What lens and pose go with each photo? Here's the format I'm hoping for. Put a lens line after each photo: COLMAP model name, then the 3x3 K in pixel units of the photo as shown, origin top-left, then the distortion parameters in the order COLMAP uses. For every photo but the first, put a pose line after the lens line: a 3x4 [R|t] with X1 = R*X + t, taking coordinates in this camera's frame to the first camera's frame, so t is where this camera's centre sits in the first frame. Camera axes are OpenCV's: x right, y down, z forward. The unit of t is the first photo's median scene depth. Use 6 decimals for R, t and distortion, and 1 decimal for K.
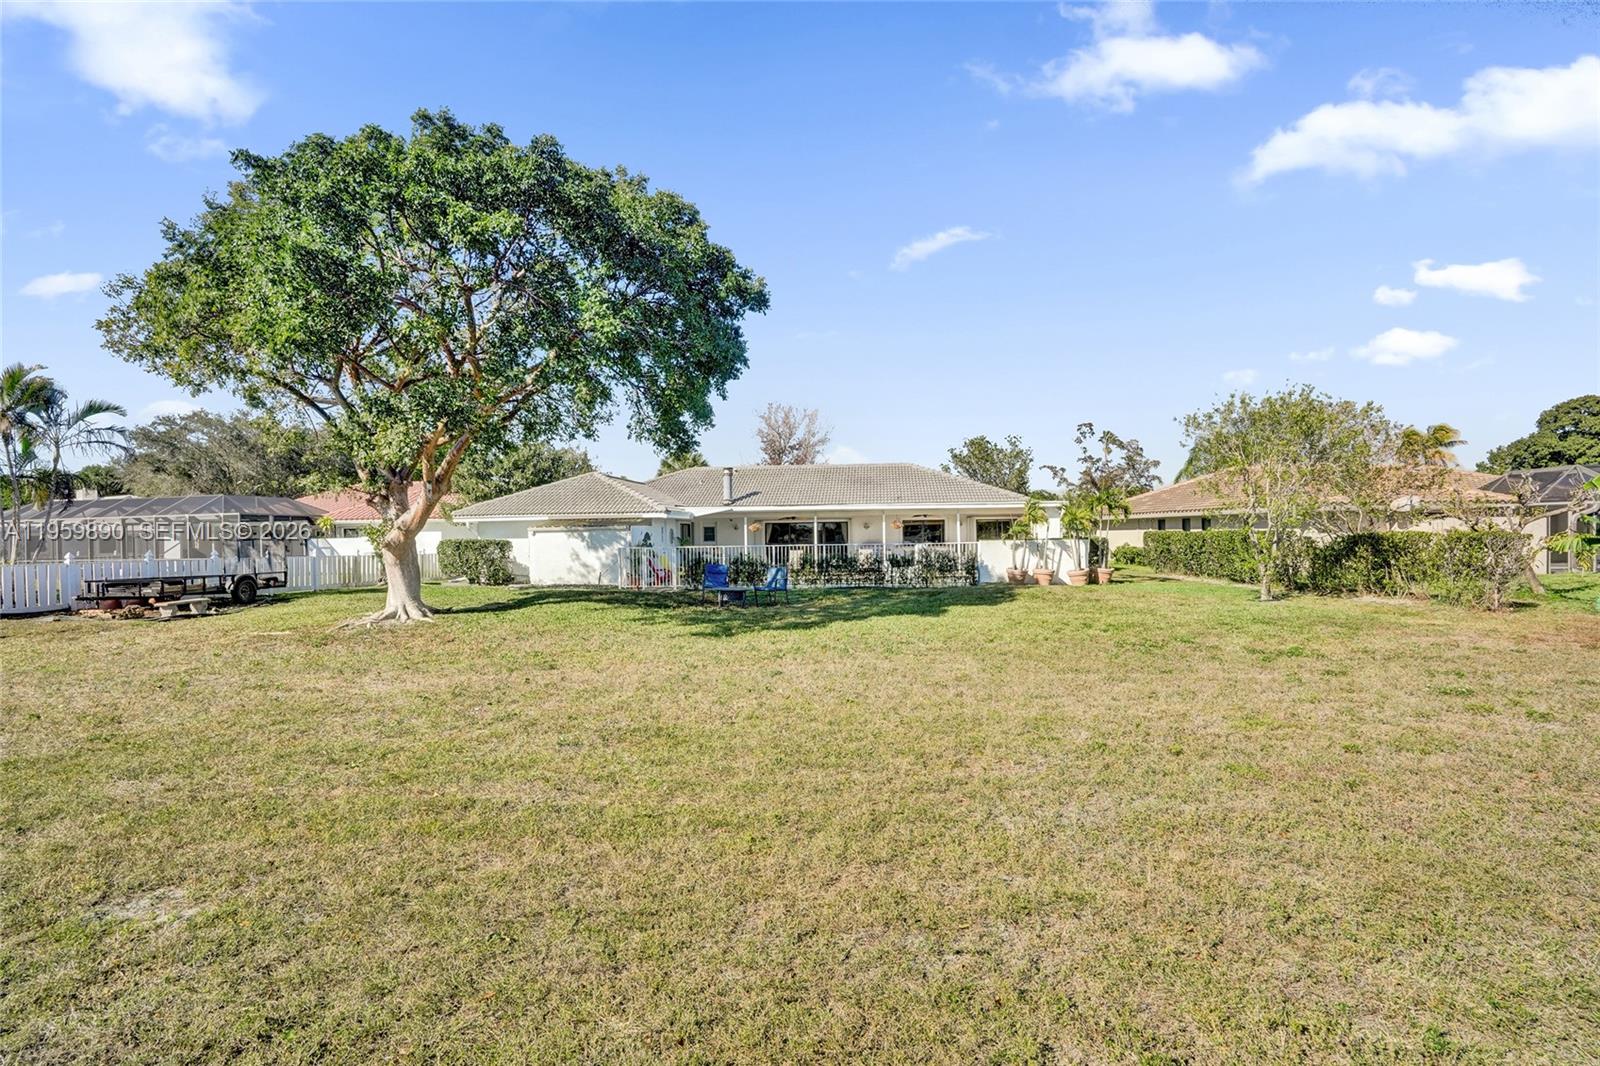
lens RADIAL K [[753.0, 0, 795.2], [0, 753.0, 548.9], [0, 0, 1]] dist [-0.066553, 0.031050]
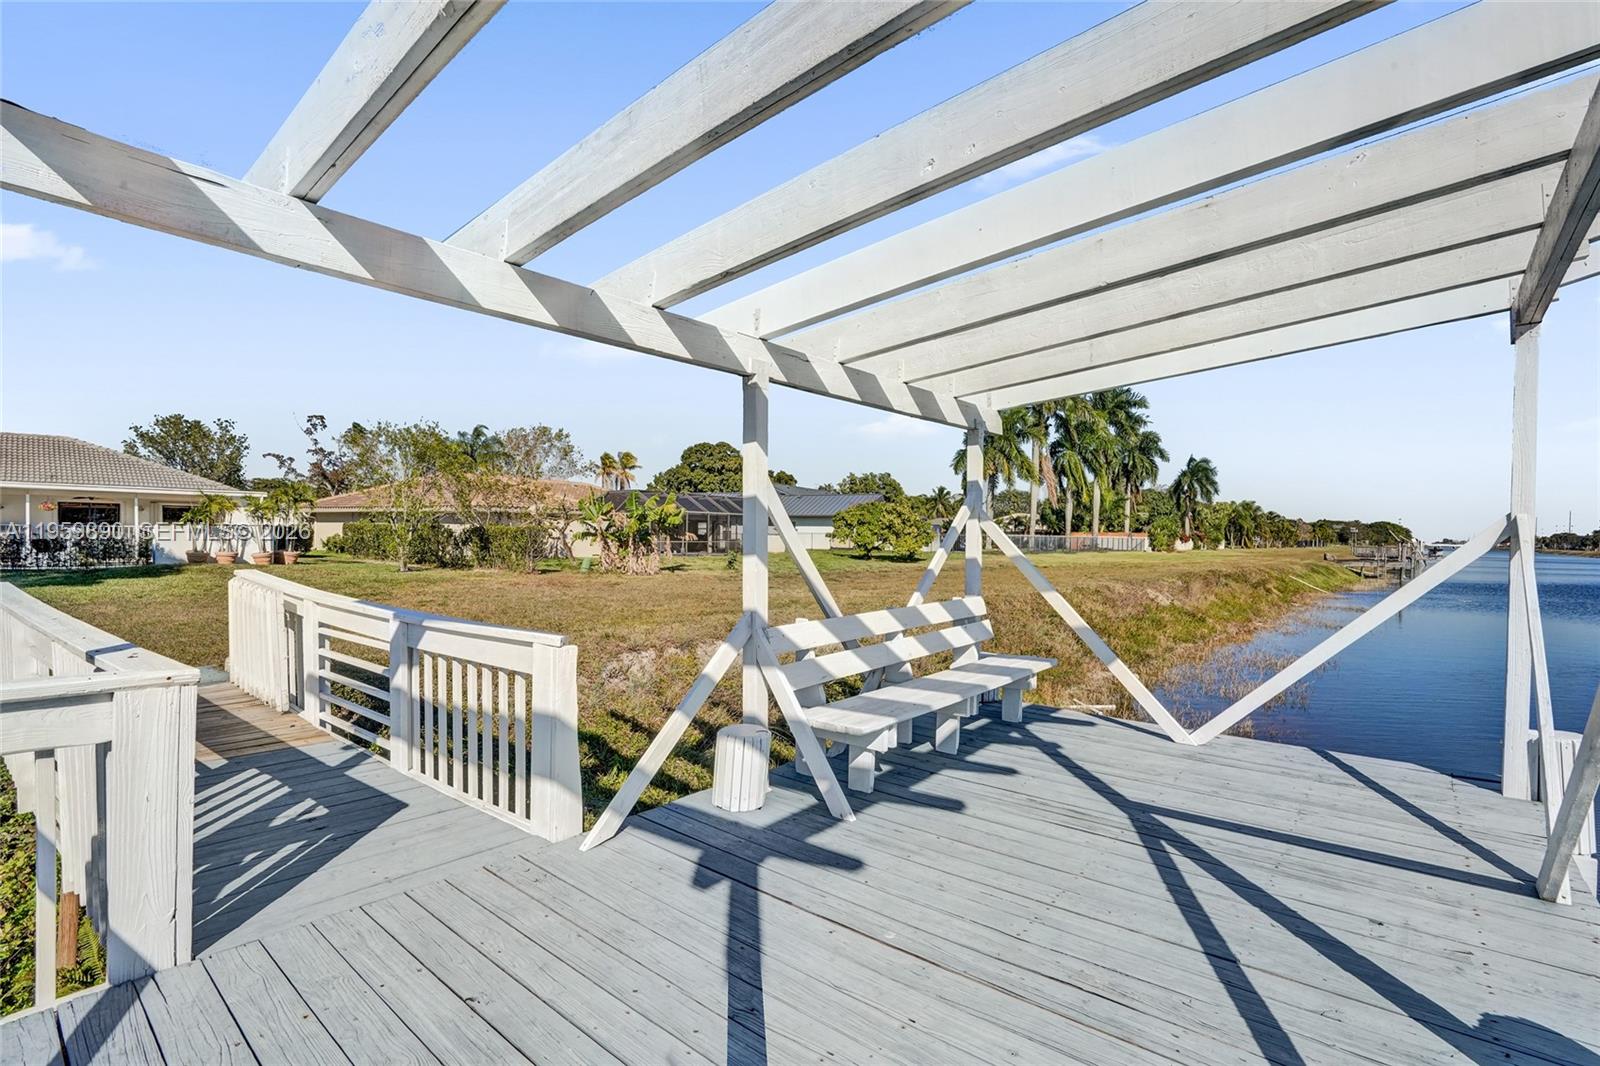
lens RADIAL K [[780.8, 0, 817.3], [0, 780.8, 541.9], [0, 0, 1]] dist [-0.051226, 0.028587]
pose [[0.608021, 0.016753, 0.793744, -0.030019], [-0.011072, 0.999859, -0.012623, 0.012072], [-0.793844, -0.001113, 0.608121, -0.289278]]
